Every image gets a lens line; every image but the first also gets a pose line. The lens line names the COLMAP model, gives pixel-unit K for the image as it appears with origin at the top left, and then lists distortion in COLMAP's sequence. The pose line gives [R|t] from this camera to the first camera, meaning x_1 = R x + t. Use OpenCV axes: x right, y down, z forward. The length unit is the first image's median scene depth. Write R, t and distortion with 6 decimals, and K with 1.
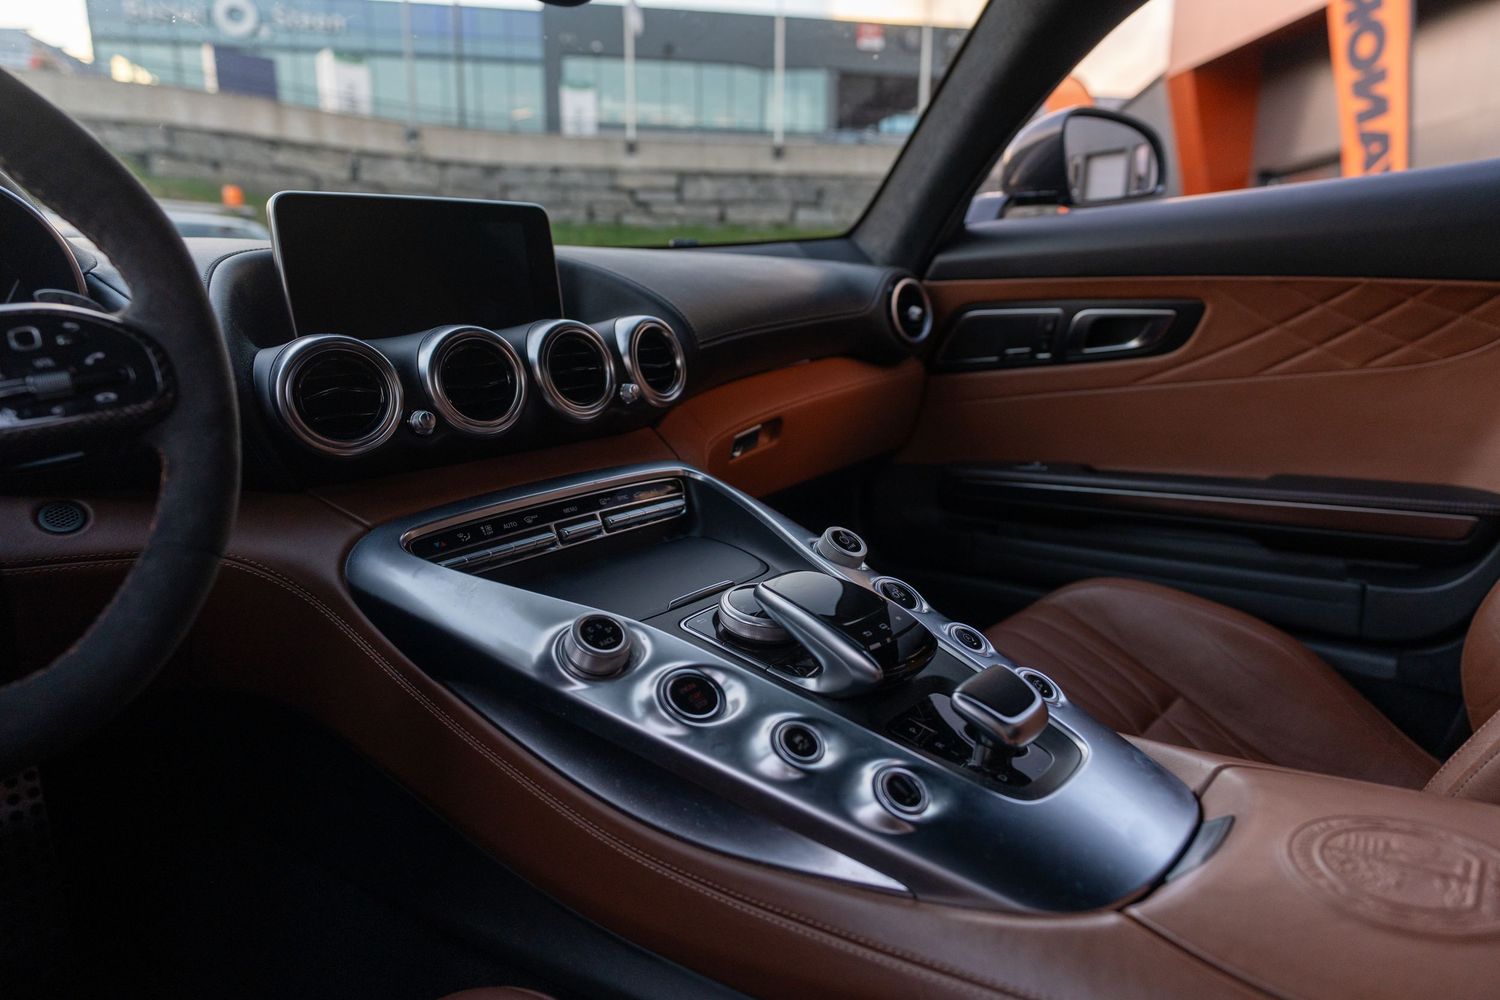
lens RADIAL K [[889.3, 0, 749.3], [0, 889.3, 503.8], [0, 0, 1]] dist [-0.014644, 0.005841]
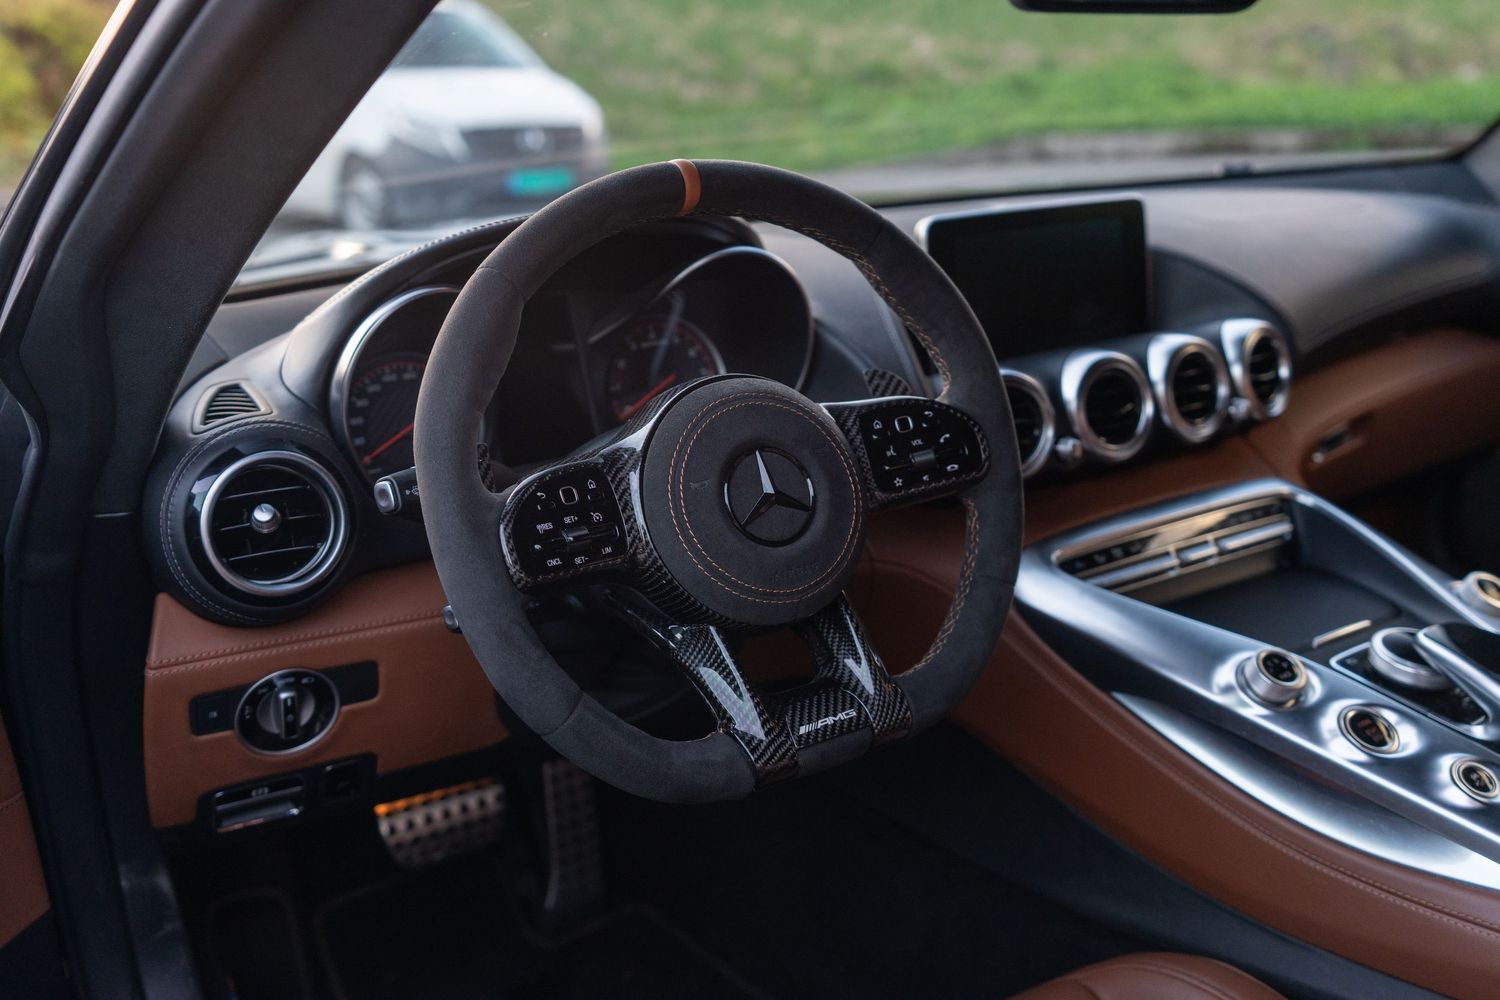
lens RADIAL K [[1413.3, 0, 758.2], [0, 1413.3, 504.6], [0, 0, 1]] dist [0.015419, 0.000000]
pose [[0.963487, 0.063235, -0.260181, -0.199395], [-0.047403, 0.996647, 0.066687, -0.086718], [0.263526, -0.051918, 0.963254, -0.522449]]
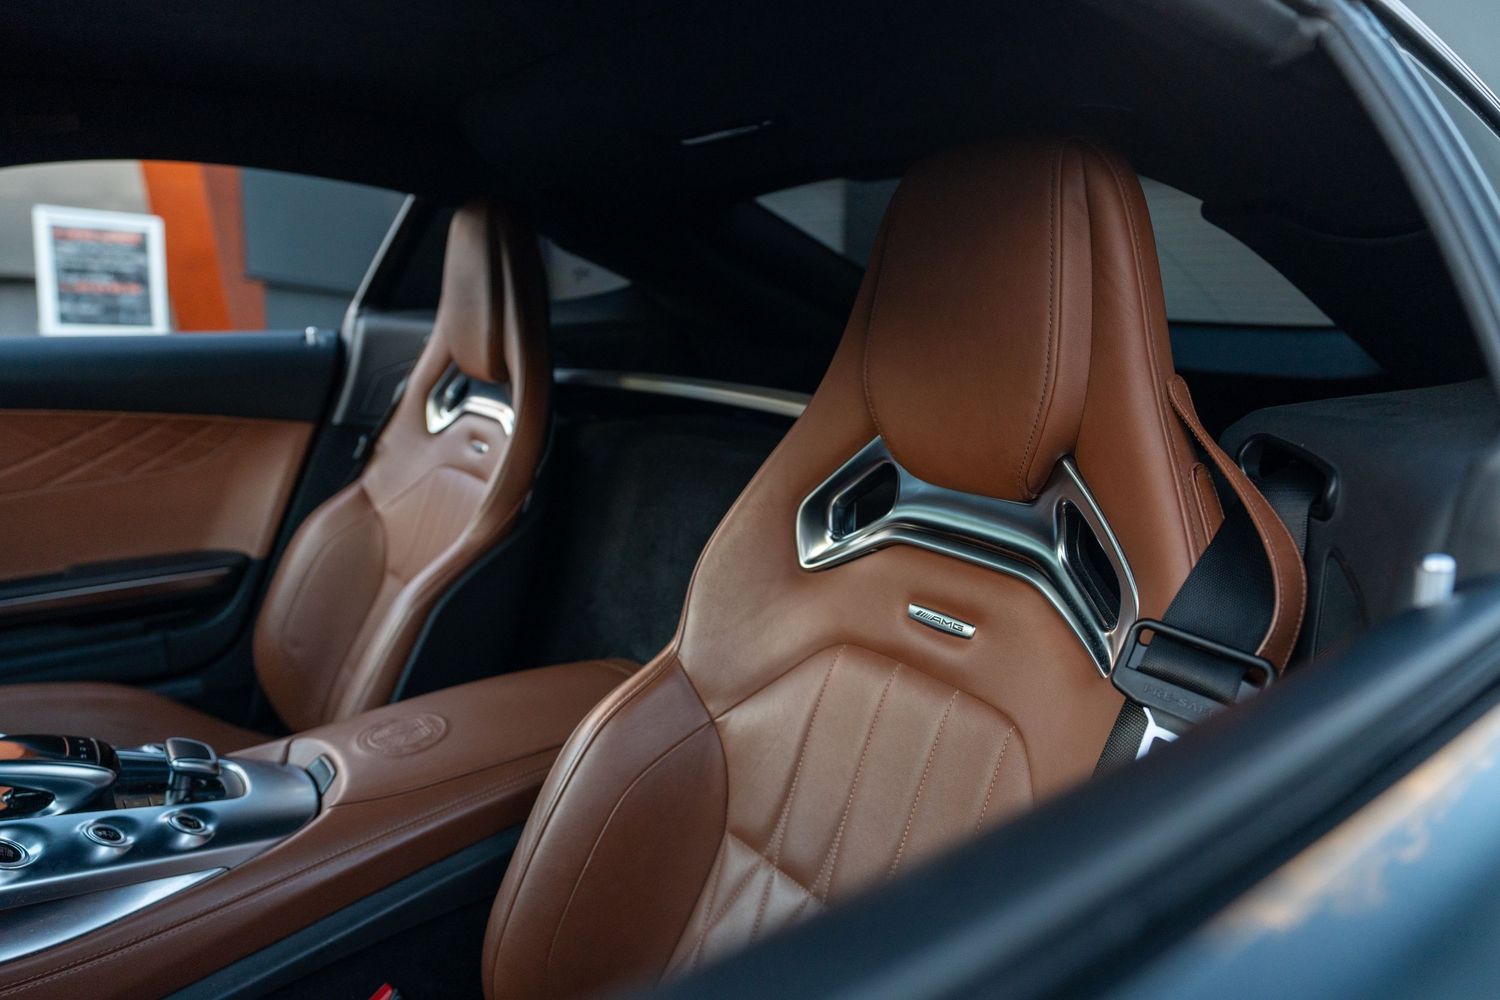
lens RADIAL K [[973.1, 0, 748.6], [0, 973.1, 499.0], [0, 0, 1]] dist [-0.000018, 0.000916]
pose [[0.180173, -0.134712, 0.974367, -0.626241], [0.163489, 0.980900, 0.105384, -0.134520], [-0.969953, 0.140311, 0.198755, -0.210768]]
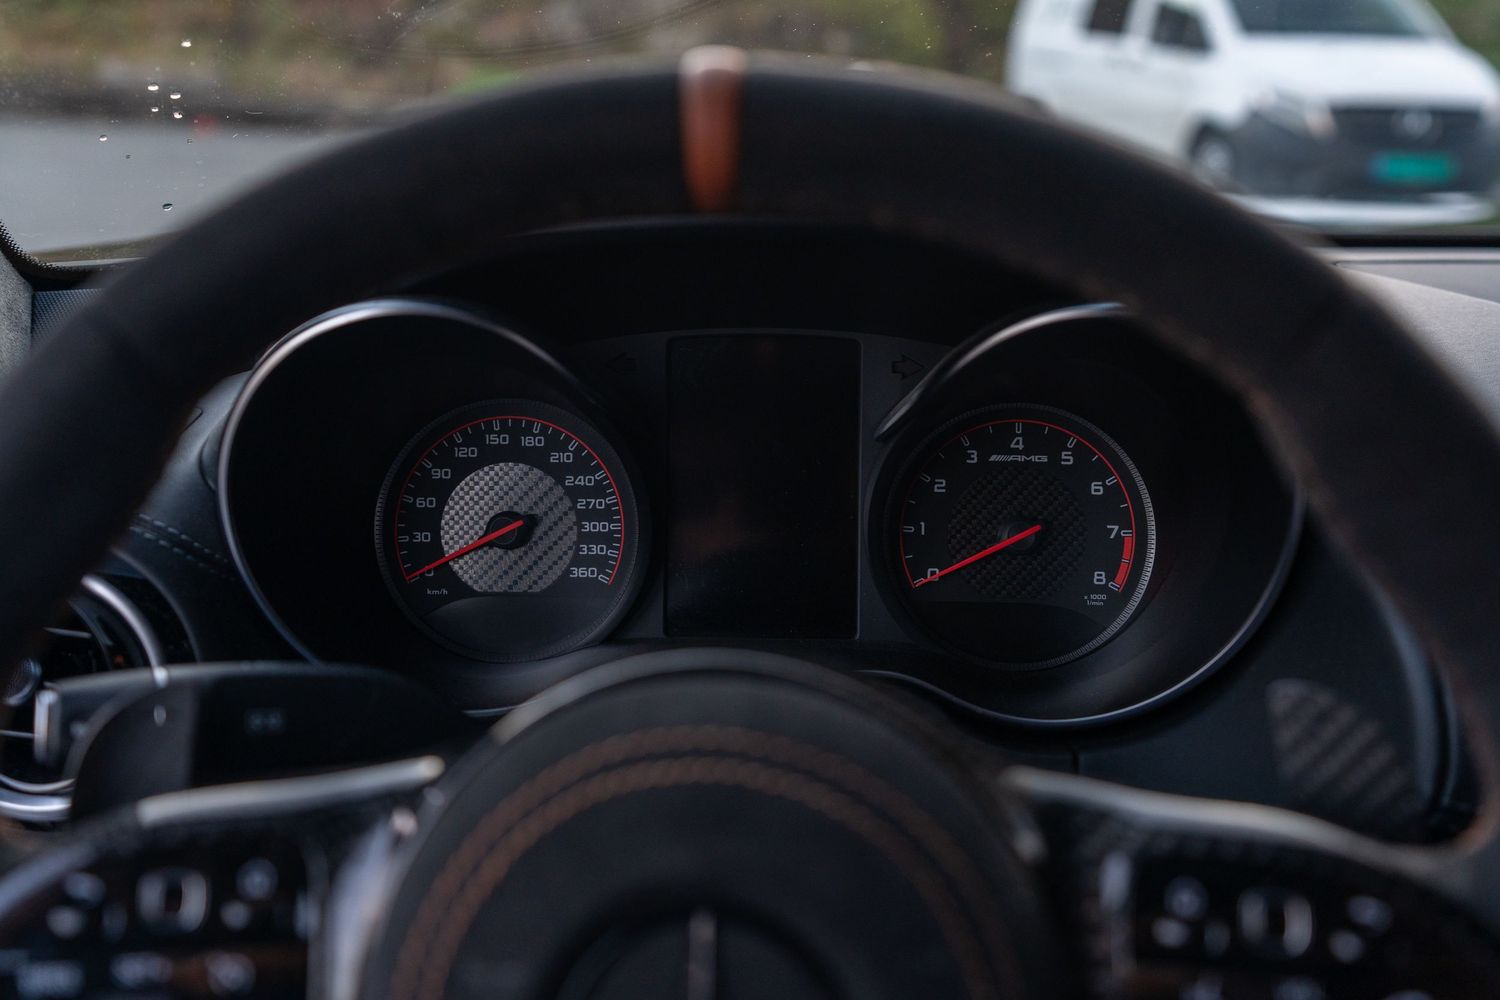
lens RADIAL K [[1413.3, 0, 749.2], [0, 1413.3, 508.8], [0, 0, 1]] dist [0.015419, 0.000000]
pose [[0.643795, 0.261232, -0.719226, -0.231376], [-0.210130, 0.964142, 0.162097, -0.196638], [0.735781, 0.046773, 0.675603, 0.134855]]
